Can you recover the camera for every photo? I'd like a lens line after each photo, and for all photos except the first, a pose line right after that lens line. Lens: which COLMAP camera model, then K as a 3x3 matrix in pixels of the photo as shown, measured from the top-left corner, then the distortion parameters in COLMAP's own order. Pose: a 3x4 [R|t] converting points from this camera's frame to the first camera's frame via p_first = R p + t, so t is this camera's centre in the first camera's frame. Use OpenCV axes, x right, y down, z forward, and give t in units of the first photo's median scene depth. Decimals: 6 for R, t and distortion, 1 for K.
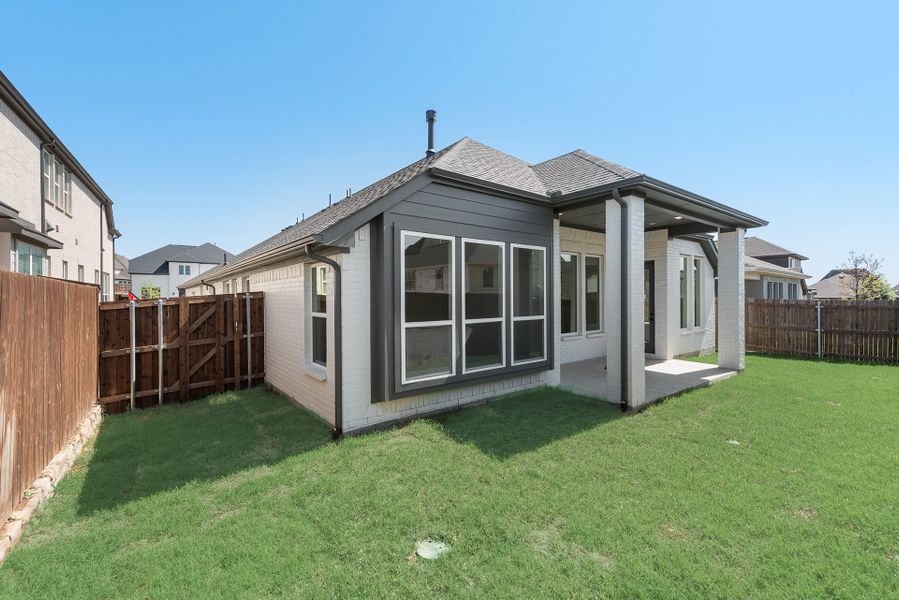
lens RADIAL K [[352.3, 0, 447.1], [0, 352.3, 298.7], [0, 0, 1]] dist [0.001752, 0.000285]
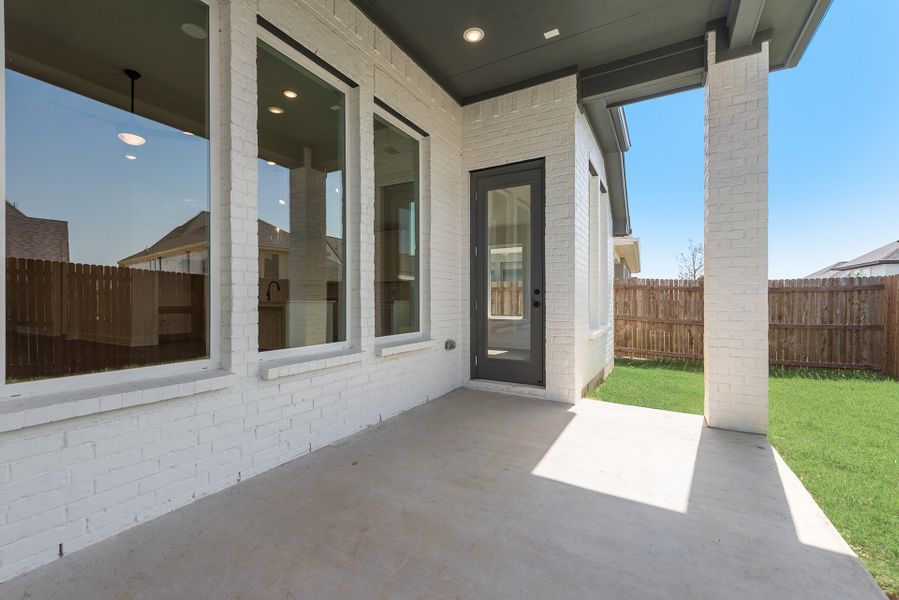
lens RADIAL K [[352.3, 0, 447.1], [0, 352.3, 298.7], [0, 0, 1]] dist [0.001752, 0.000285]
pose [[0.910736, 0.015373, 0.412703, 0.320295], [-0.011595, 0.999865, -0.011657, 0.058384], [-0.412826, 0.005831, 0.910791, 0.670985]]
